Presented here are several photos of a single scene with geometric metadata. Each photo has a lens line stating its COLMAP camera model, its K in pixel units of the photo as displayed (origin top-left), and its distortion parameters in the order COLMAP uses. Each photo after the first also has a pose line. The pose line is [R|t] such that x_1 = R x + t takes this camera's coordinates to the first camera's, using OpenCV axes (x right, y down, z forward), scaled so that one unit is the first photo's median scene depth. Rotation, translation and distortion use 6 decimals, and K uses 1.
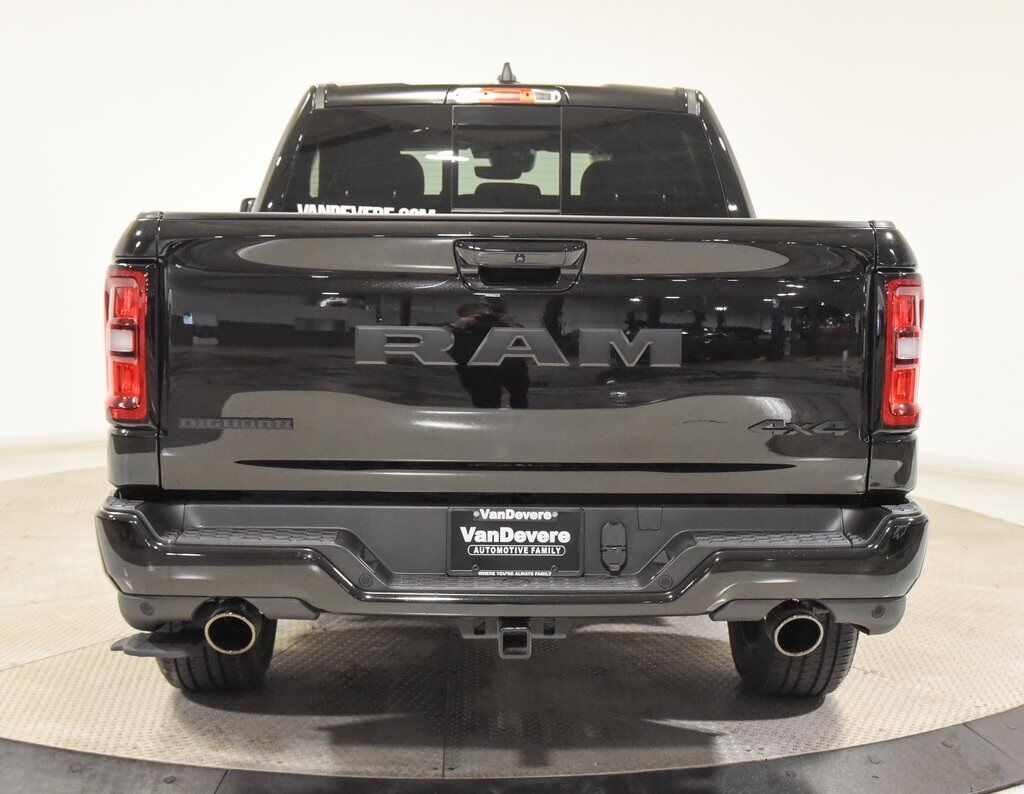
lens RADIAL K [[1393.8, 0, 512.0], [0, 1393.8, 397.0], [0, 0, 1]] dist [0.141691, -0.006423]
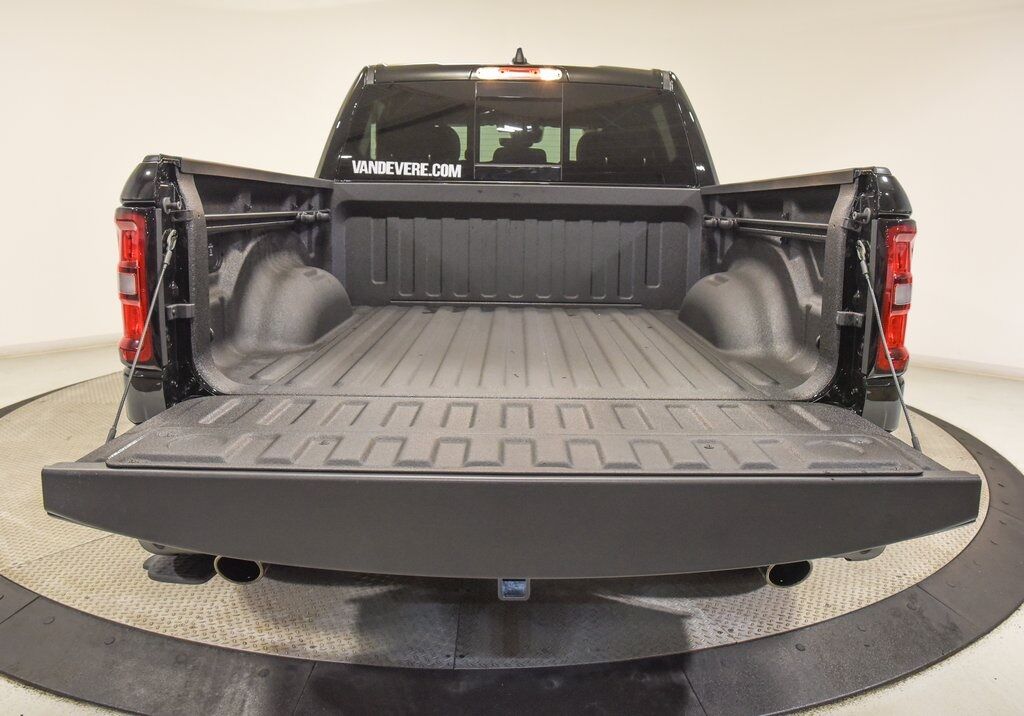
lens RADIAL K [[986.5, 0, 512.0], [0, 986.5, 358.0], [0, 0, 1]] dist [0.004469, 0.001525]
pose [[0.999889, 0.005759, -0.013776, 0.003484], [-0.004995, 0.998484, 0.054812, -0.010189], [0.014071, -0.054737, 0.998402, 0.110140]]
